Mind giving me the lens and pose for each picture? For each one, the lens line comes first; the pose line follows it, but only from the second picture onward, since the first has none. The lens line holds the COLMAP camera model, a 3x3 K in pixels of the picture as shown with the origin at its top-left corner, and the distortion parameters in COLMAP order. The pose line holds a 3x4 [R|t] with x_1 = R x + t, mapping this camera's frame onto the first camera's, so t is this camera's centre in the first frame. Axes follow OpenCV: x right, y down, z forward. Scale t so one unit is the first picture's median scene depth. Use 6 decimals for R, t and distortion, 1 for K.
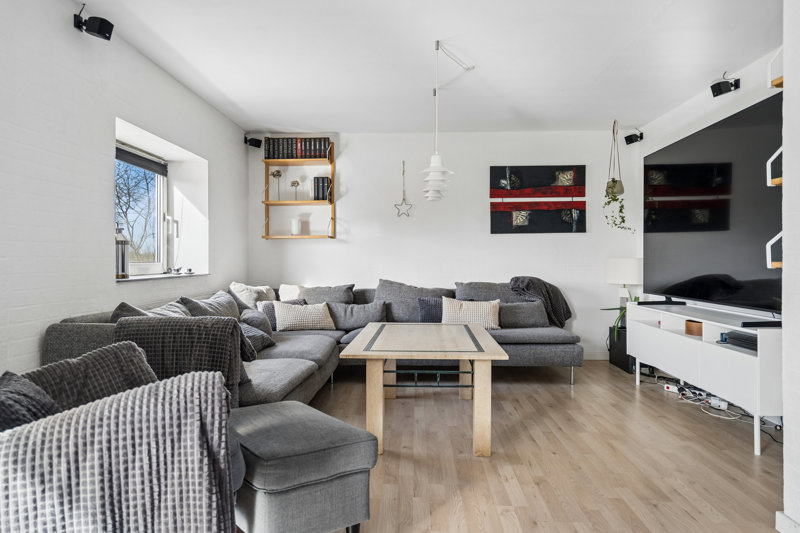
lens RADIAL K [[555.3, 0, 401.6], [0, 555.3, 260.4], [0, 0, 1]] dist [0.006971, -0.001100]
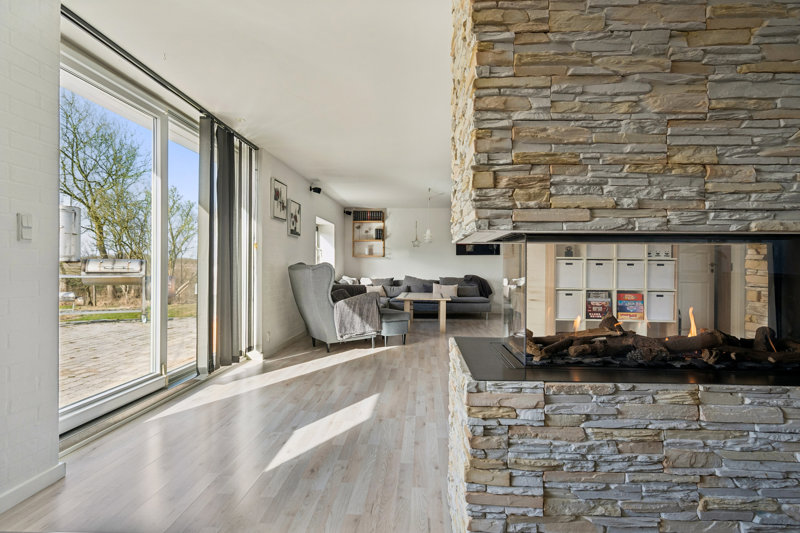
lens RADIAL K [[403.9, 0, 404.8], [0, 403.9, 267.3], [0, 0, 1]] dist [0.004040, -0.000941]
pose [[0.999735, 0.008614, -0.021340, -0.008104], [-0.008588, 0.999962, 0.001280, -0.001388], [0.021350, -0.001097, 0.999771, -0.716898]]
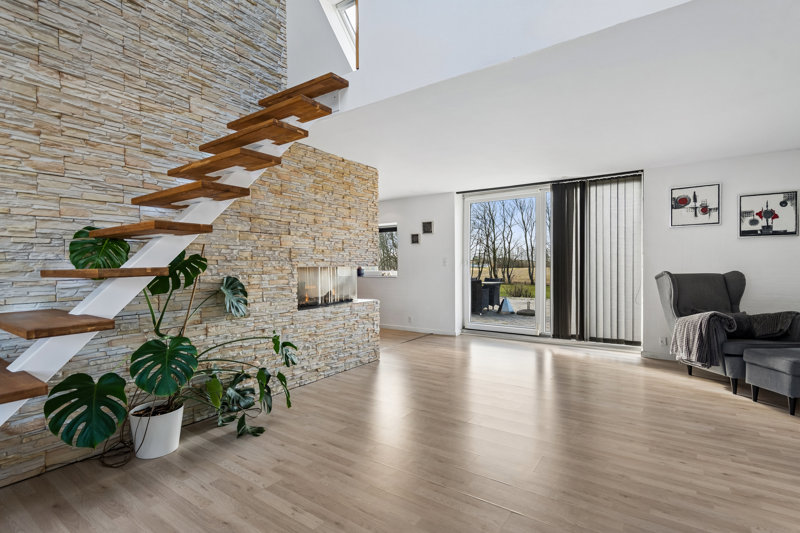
lens RADIAL K [[384.3, 0, 402.4], [0, 384.3, 263.3], [0, 0, 1]] dist [-0.000158, 0.000182]
pose [[-0.546536, 0.004903, -0.837421, 0.789910], [0.002626, 0.999988, 0.004140, -0.033409], [0.837431, 0.000063, -0.546542, 0.199383]]
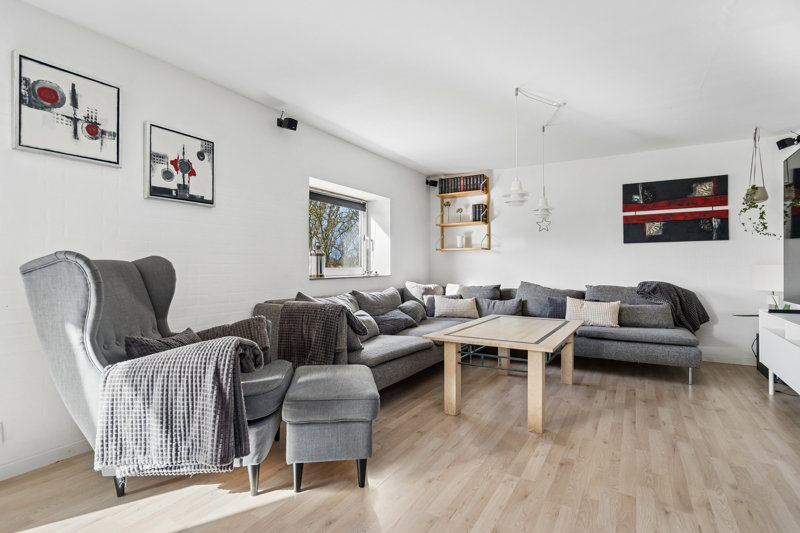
lens RADIAL K [[403.9, 0, 399.4], [0, 403.9, 263.5], [0, 0, 1]] dist [0.004040, -0.000941]
pose [[0.882991, -0.000658, -0.469389, 0.175808], [-0.002503, 0.999978, -0.006111, -0.000366], [0.469383, 0.006571, 0.882970, 0.061332]]
